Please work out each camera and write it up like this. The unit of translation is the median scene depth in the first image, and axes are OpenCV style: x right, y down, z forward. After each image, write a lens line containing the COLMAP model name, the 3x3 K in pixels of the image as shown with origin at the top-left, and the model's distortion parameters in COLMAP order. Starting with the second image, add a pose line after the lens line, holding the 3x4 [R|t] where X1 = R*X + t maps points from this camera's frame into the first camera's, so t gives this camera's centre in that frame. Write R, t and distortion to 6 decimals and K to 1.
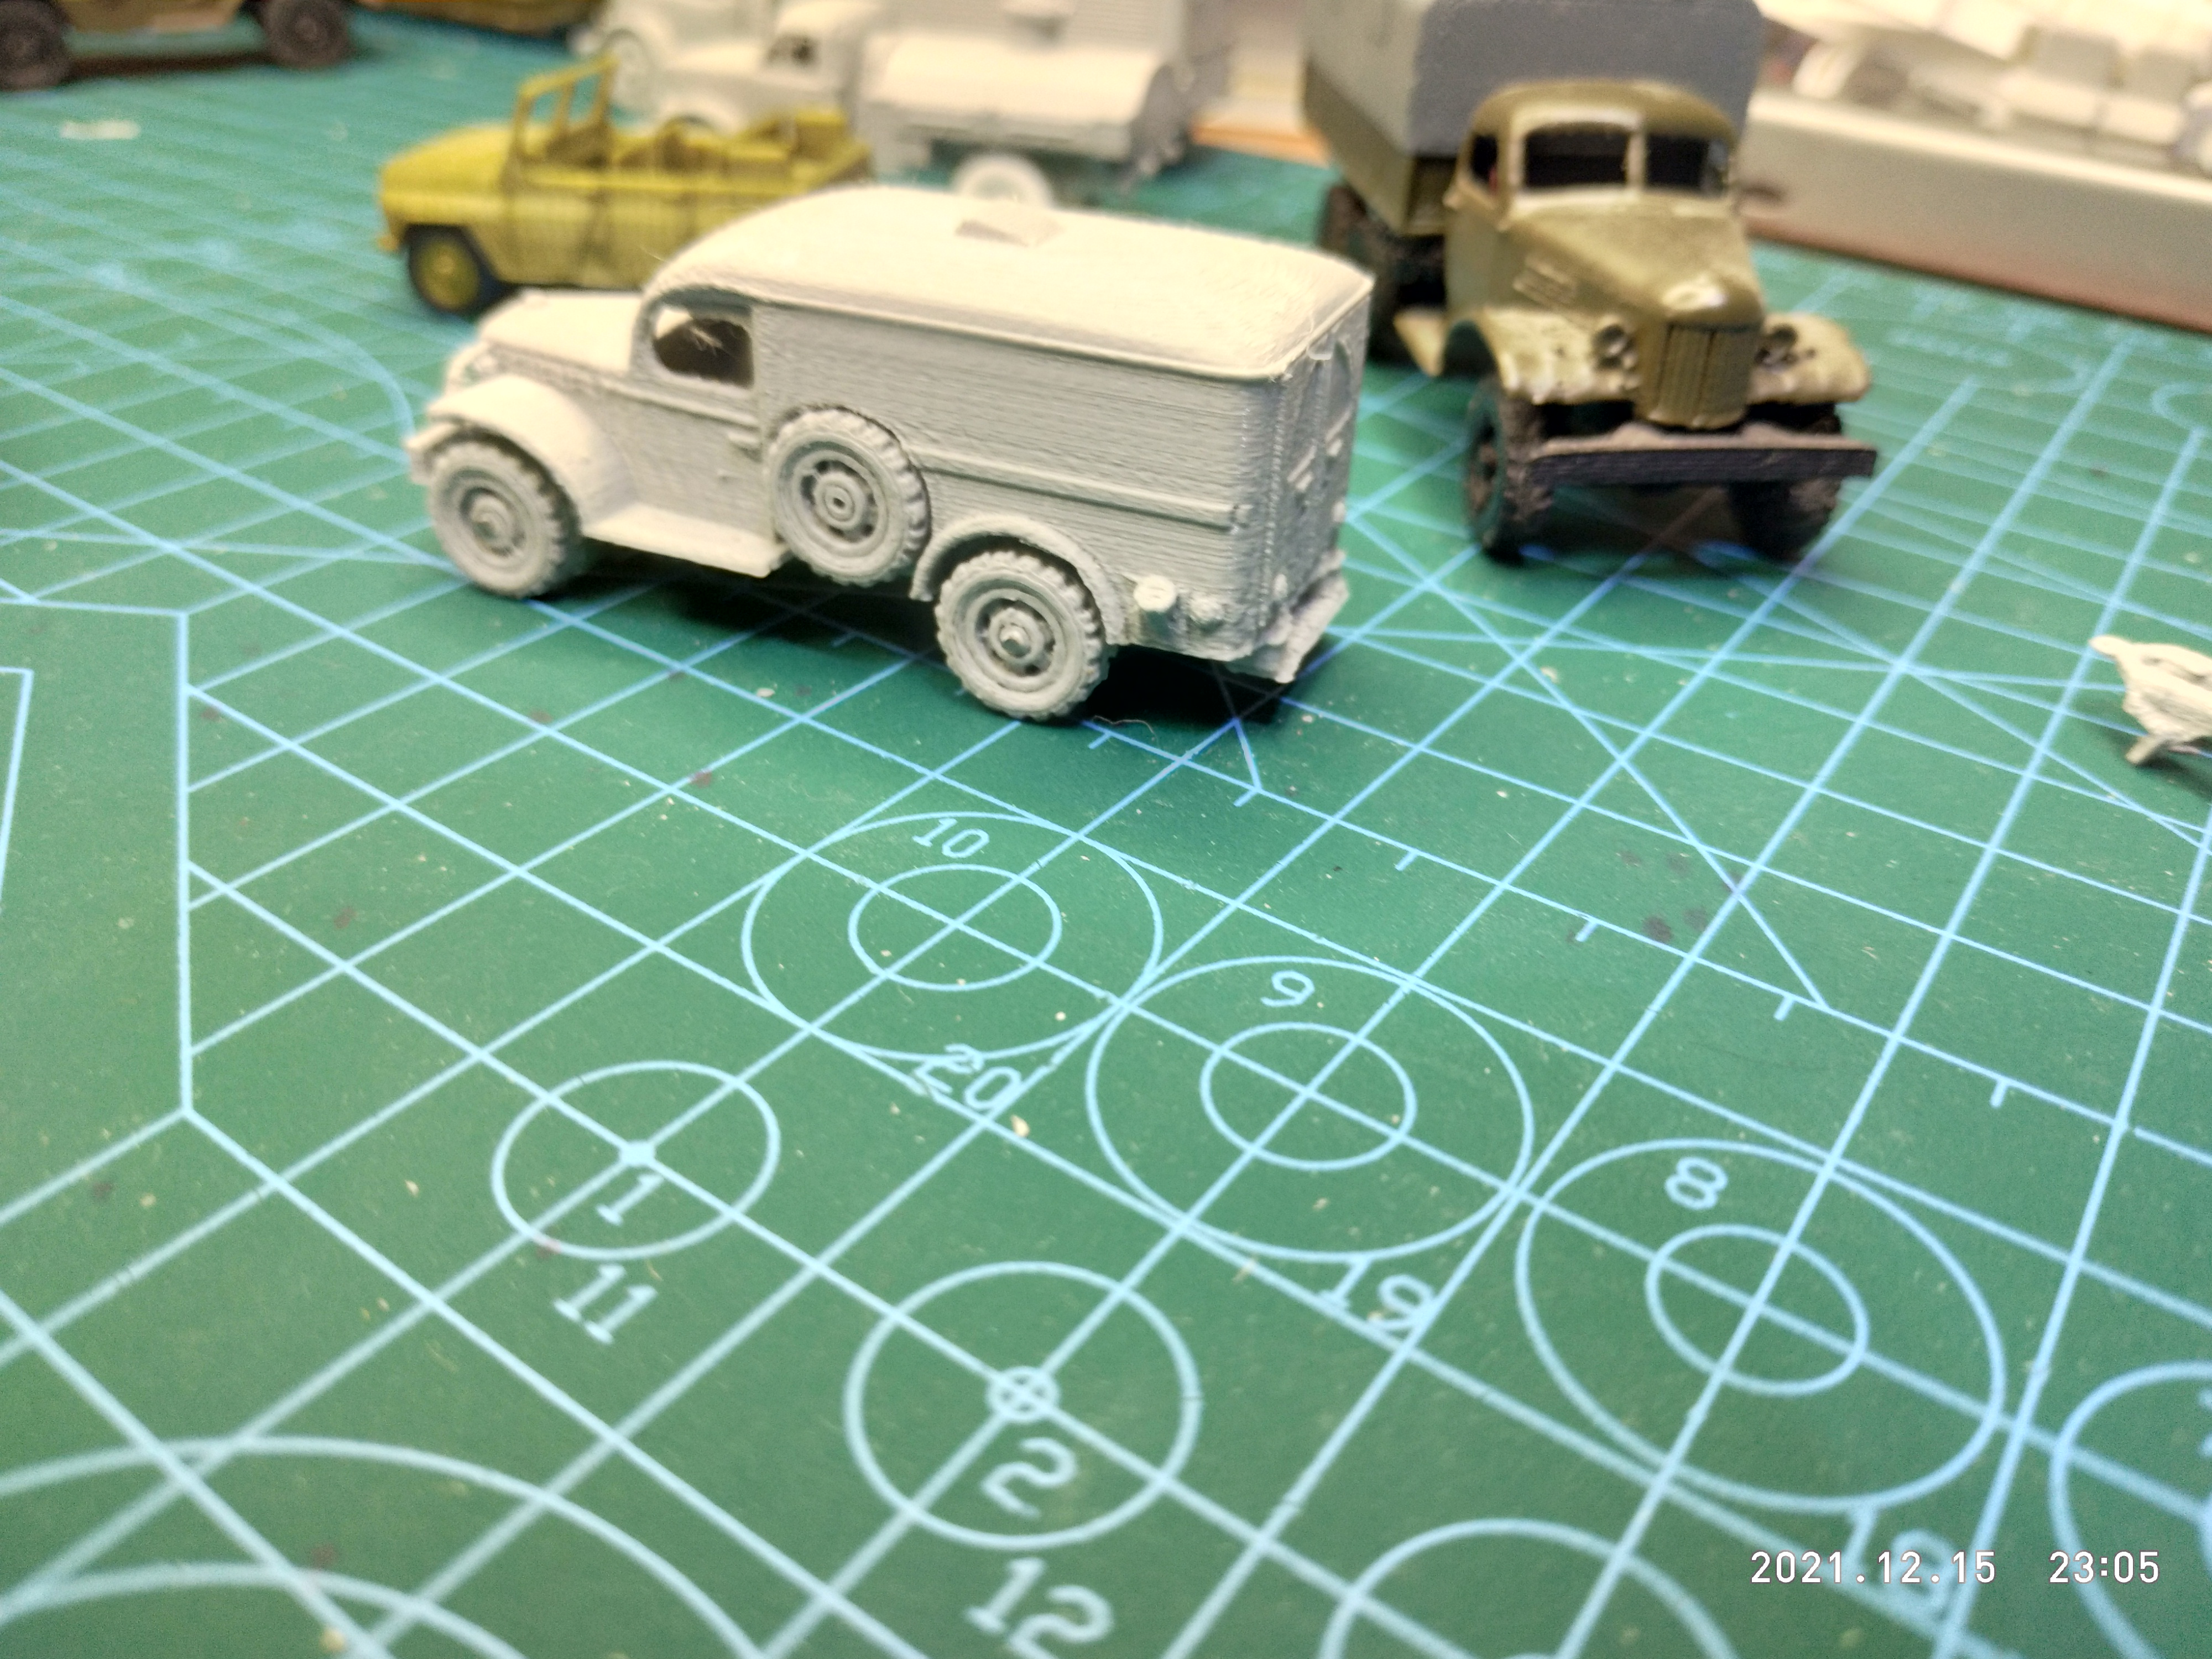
lens RADIAL K [[1729.6, 0, 1117.1], [0, 1729.6, 816.3], [0, 0, 1]] dist [-0.018871, -0.073997]
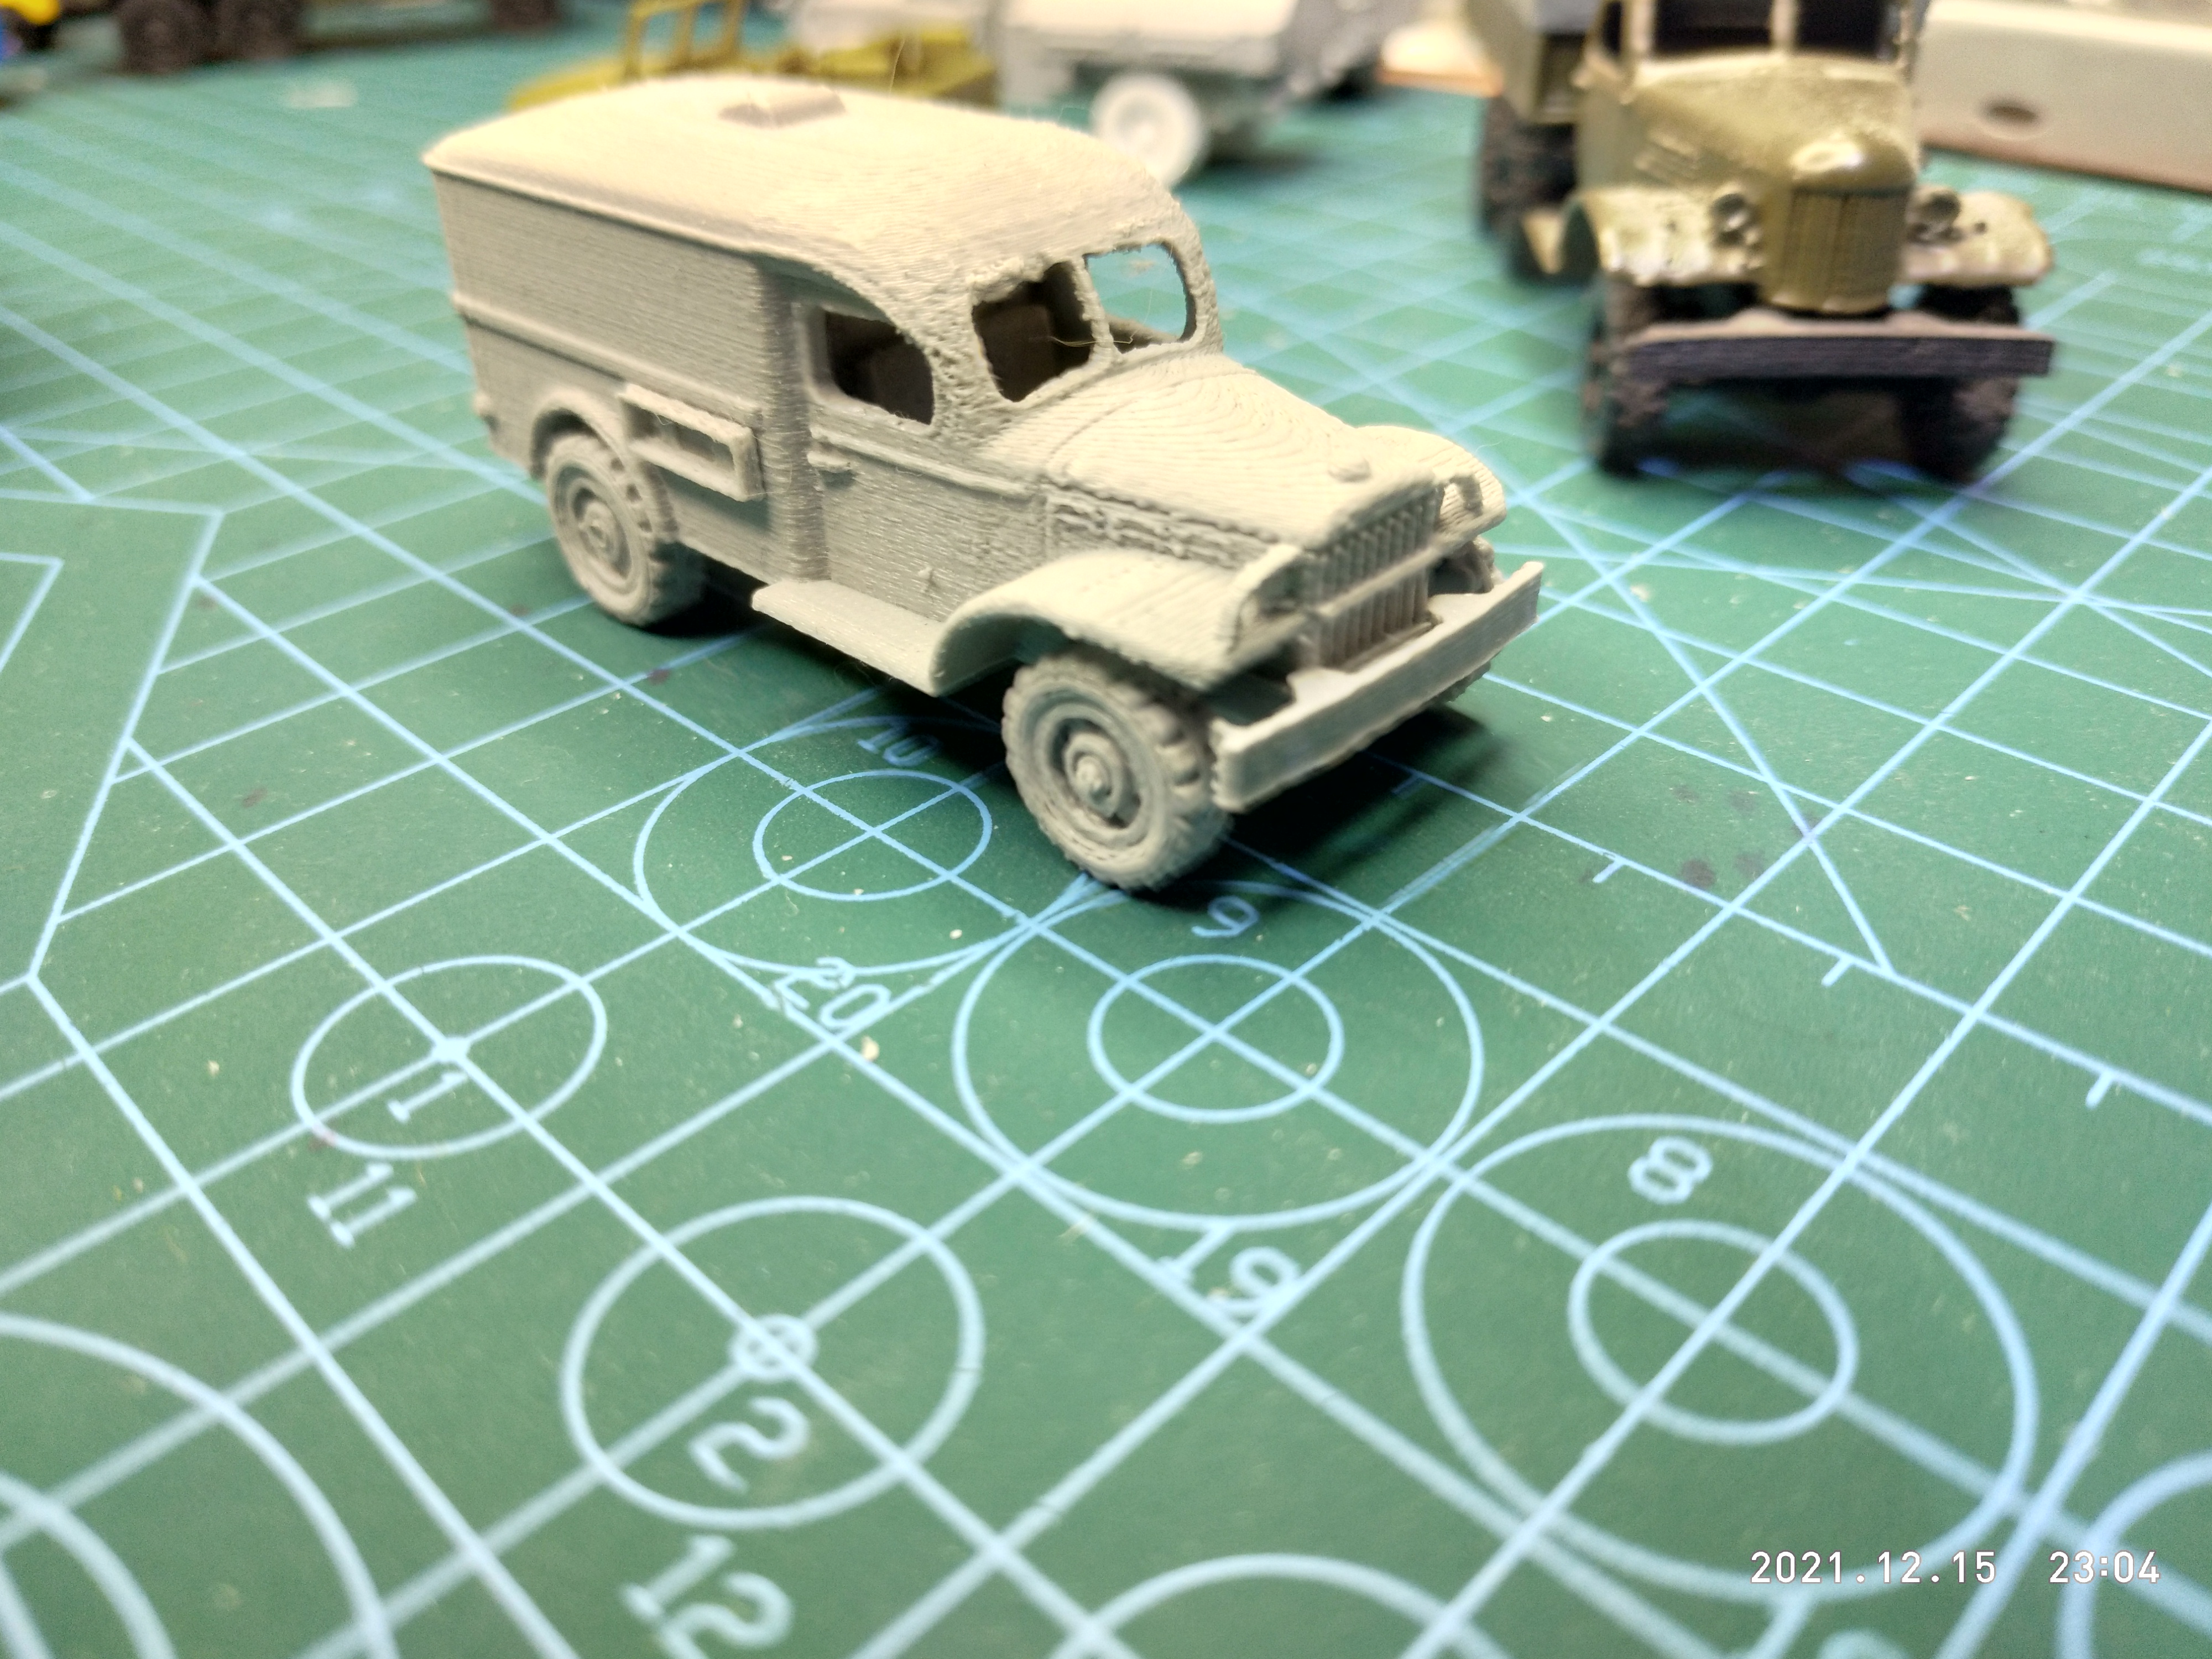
lens RADIAL K [[1702.9, 0, 1106.0], [0, 1702.9, 829.5], [0, 0, 1]] dist [-0.066898, 0.003399]
pose [[0.984329, 0.038722, -0.172040, 0.189214], [-0.037295, 0.999238, 0.011519, 0.050158], [0.172355, -0.004922, 0.985023, 0.163499]]
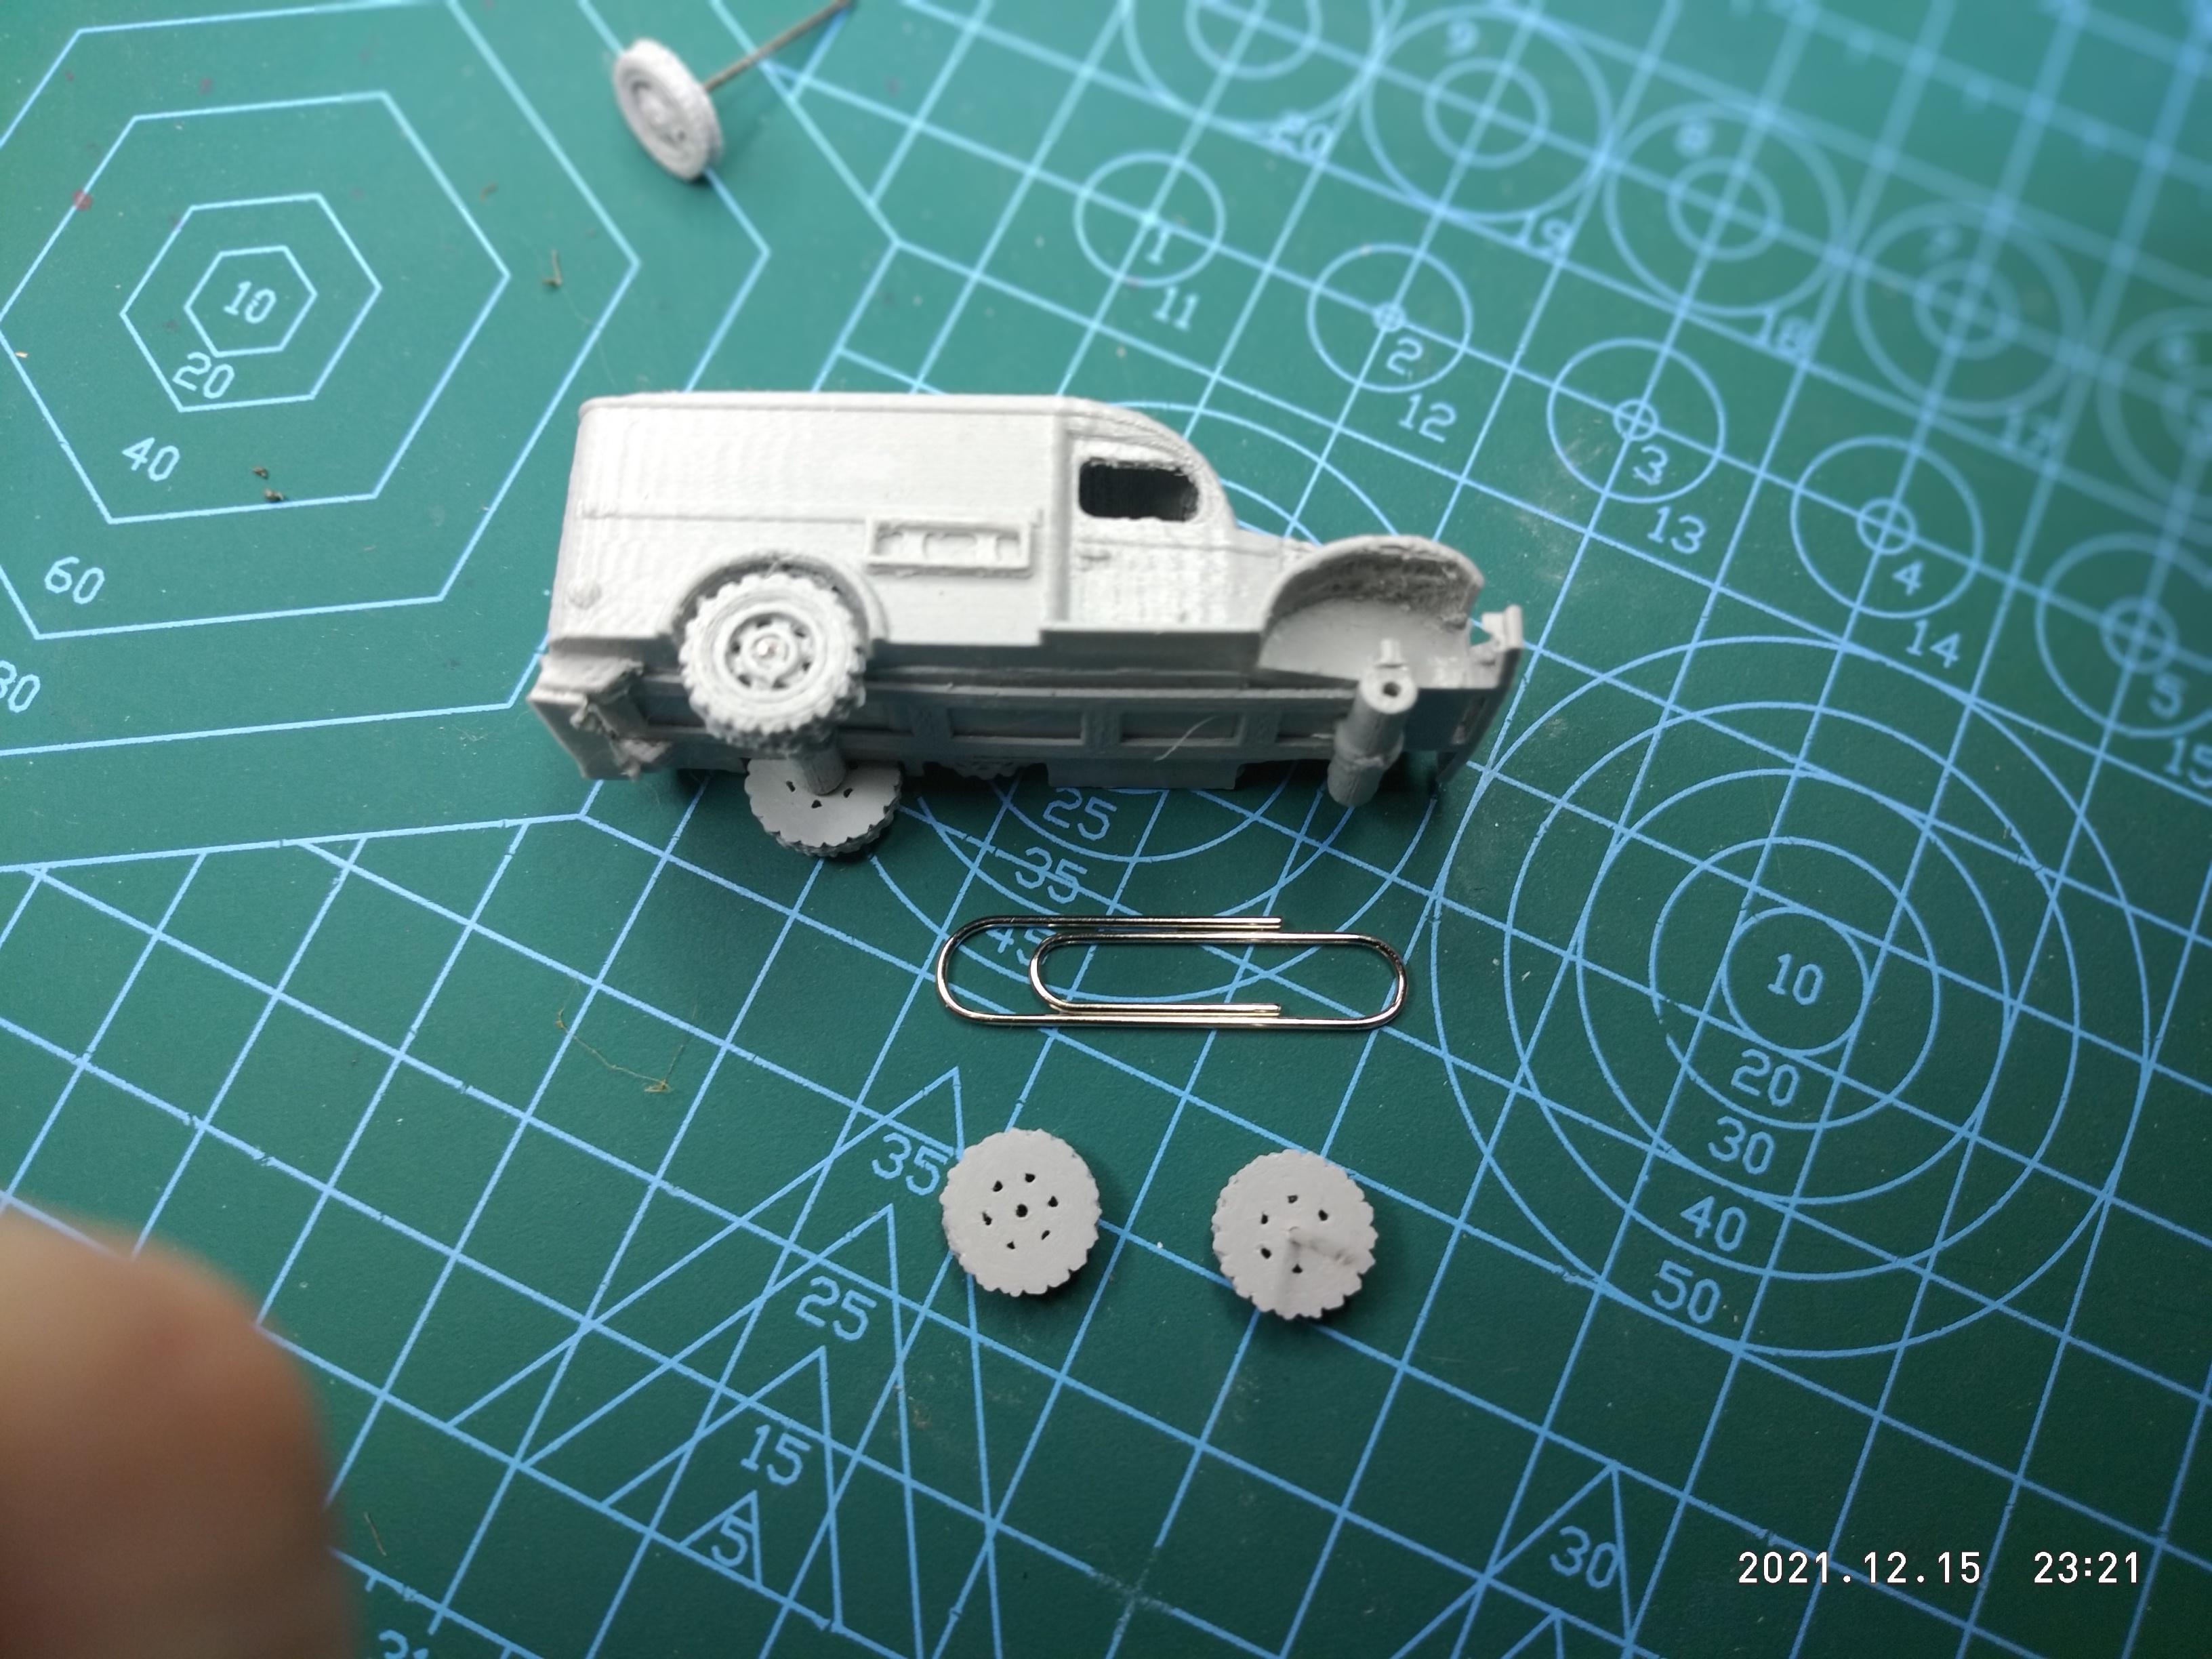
lens RADIAL K [[1702.9, 0, 1106.0], [0, 1702.9, 829.5], [0, 0, 1]] dist [-0.066898, 0.003399]
pose [[0.982323, -0.184820, 0.029712, -0.445796], [0.113944, 0.716289, 0.688438, -0.525199], [-0.148519, -0.672883, 0.724687, -0.667698]]
